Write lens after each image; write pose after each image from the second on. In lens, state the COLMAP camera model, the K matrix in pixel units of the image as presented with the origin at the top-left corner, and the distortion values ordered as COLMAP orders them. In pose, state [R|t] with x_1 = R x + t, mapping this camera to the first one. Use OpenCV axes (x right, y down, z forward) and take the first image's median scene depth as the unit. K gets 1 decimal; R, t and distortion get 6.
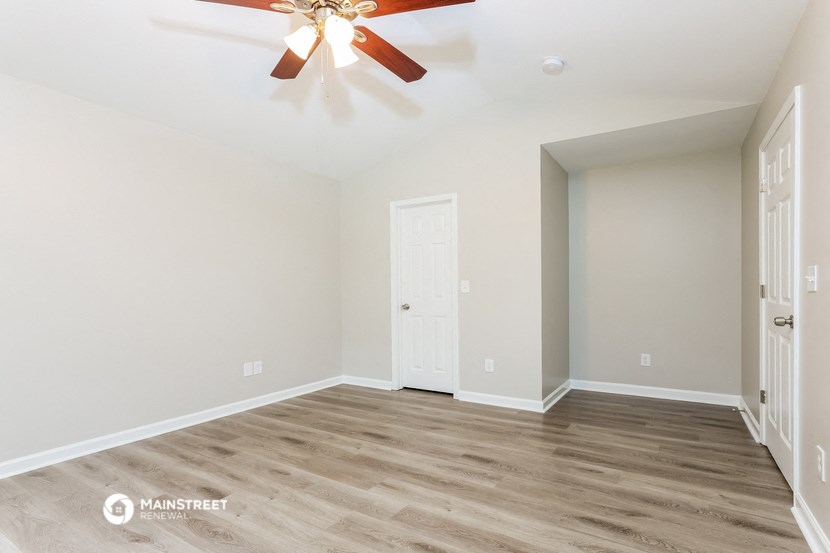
lens RADIAL K [[425.9, 0, 409.5], [0, 425.9, 284.4], [0, 0, 1]] dist [-0.000470, 0.001032]
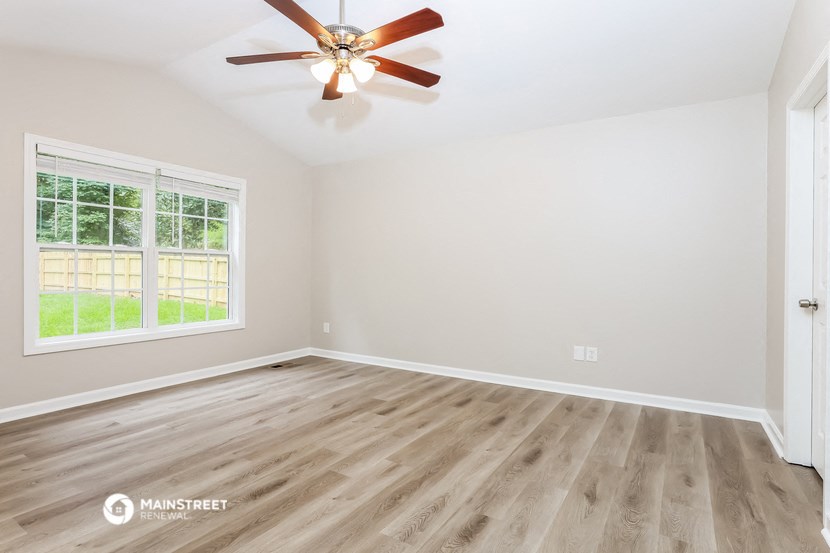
lens RADIAL K [[425.9, 0, 410.8], [0, 425.9, 272.0], [0, 0, 1]] dist [-0.000470, 0.001032]
pose [[0.007801, 0.008906, -0.999930, 0.716175], [0.013756, 0.999865, 0.009013, 0.007064], [0.999875, -0.013826, 0.007678, 0.796641]]
